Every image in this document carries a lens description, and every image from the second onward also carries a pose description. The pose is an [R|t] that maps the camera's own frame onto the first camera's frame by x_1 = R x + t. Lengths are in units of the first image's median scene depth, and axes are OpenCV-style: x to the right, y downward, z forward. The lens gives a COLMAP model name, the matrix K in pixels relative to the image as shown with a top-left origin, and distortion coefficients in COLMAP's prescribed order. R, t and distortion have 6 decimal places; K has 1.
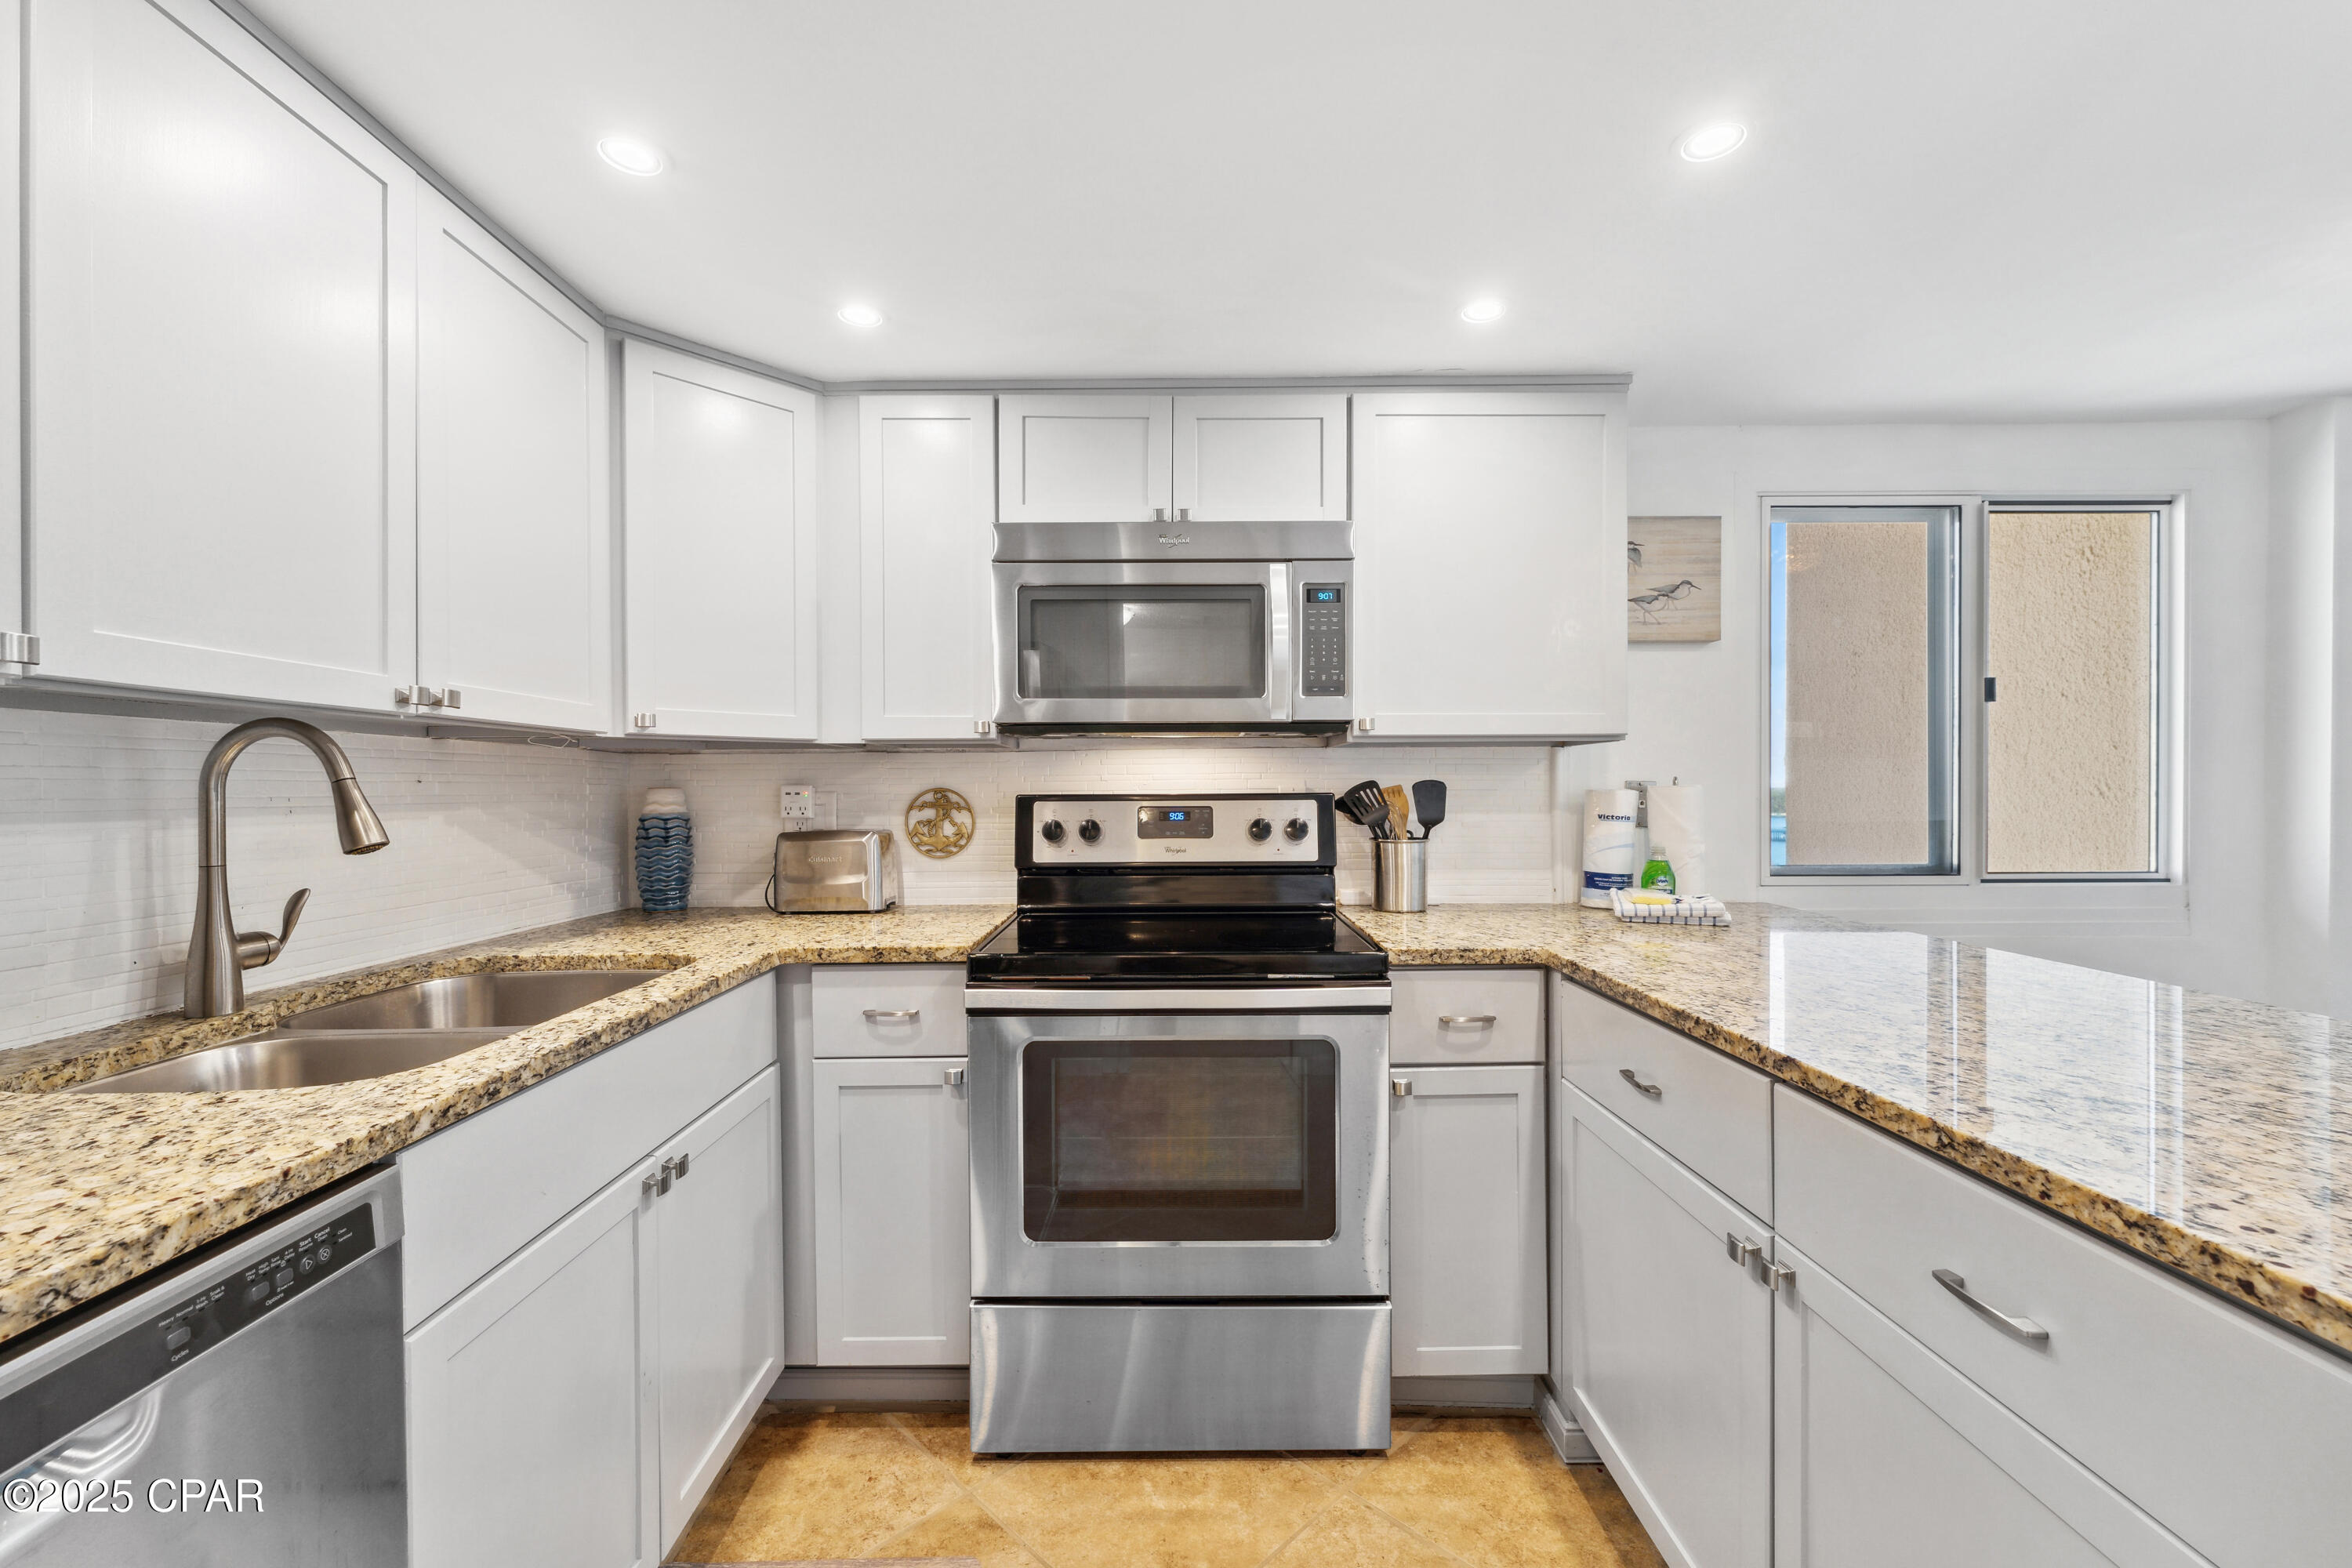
lens RADIAL K [[966.6, 0, 1169.6], [0, 966.6, 795.8], [0, 0, 1]] dist [0.002664, -0.000458]
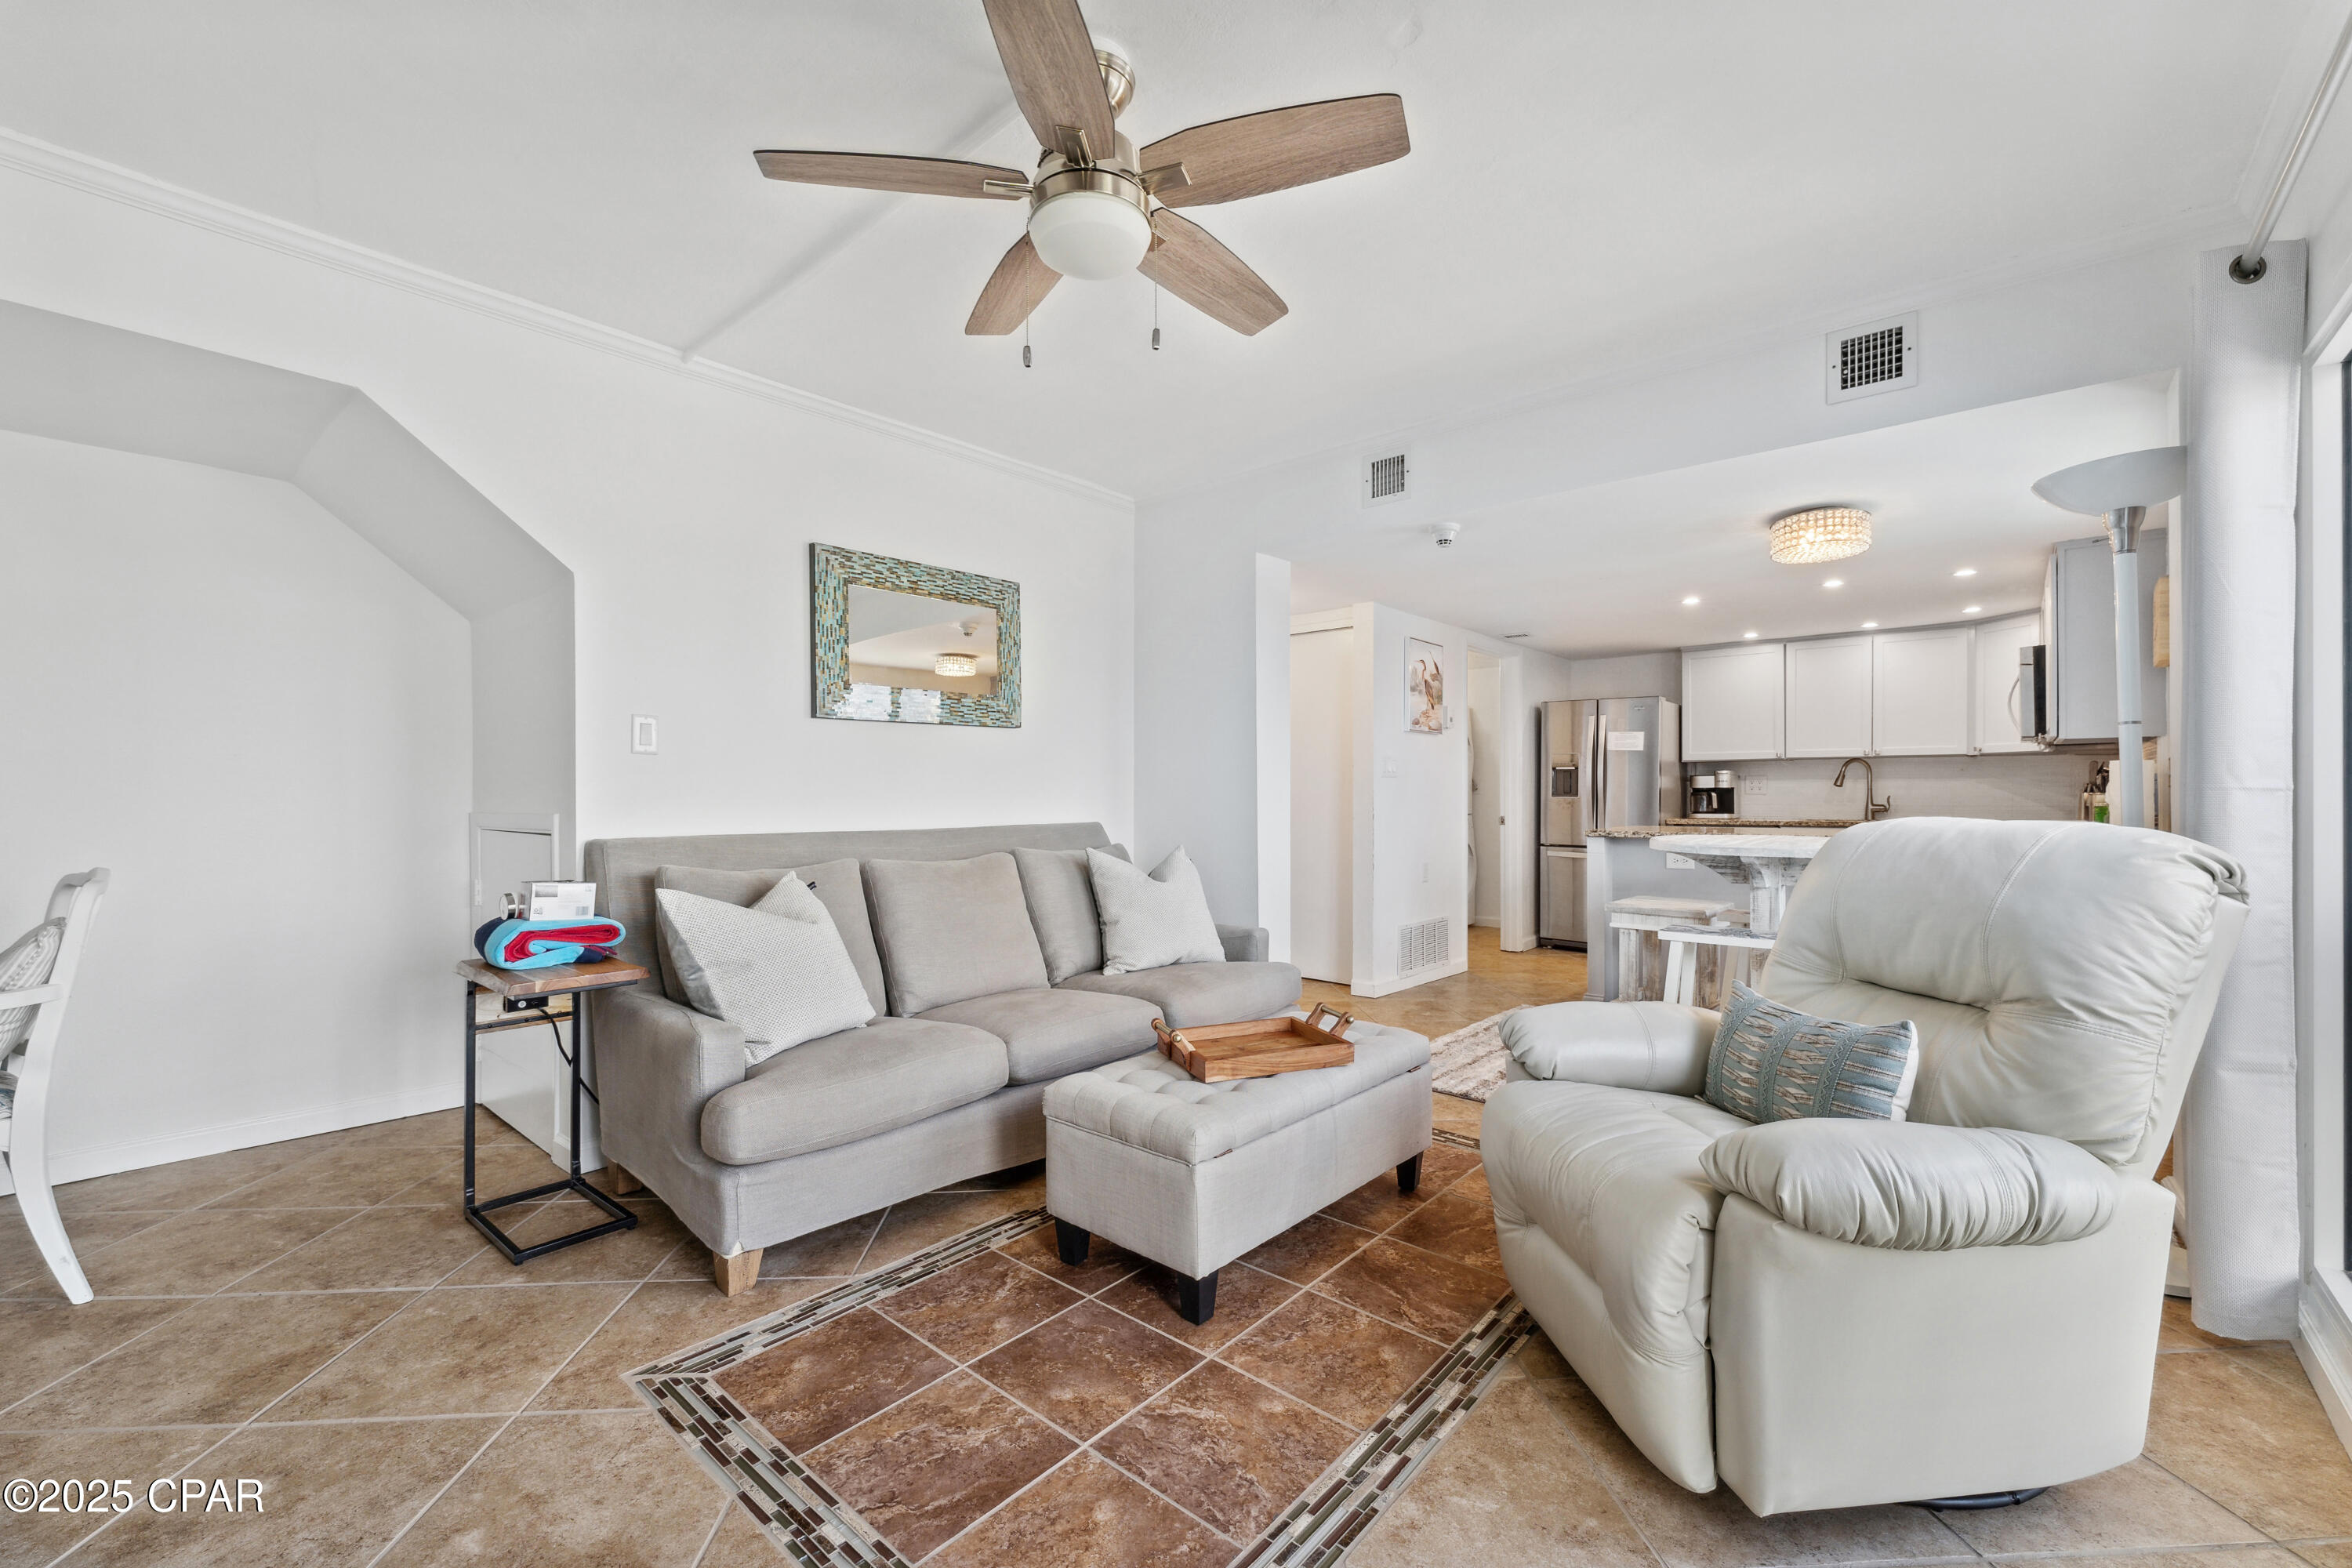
lens RADIAL K [[966.6, 0, 1169.6], [0, 966.6, 795.8], [0, 0, 1]] dist [0.002664, -0.000458]
pose [[-0.657499, 0.005784, -0.753433, 2.803368], [-0.002191, 0.999952, 0.009589, 0.037260], [0.753452, 0.007956, -0.657454, 0.877390]]
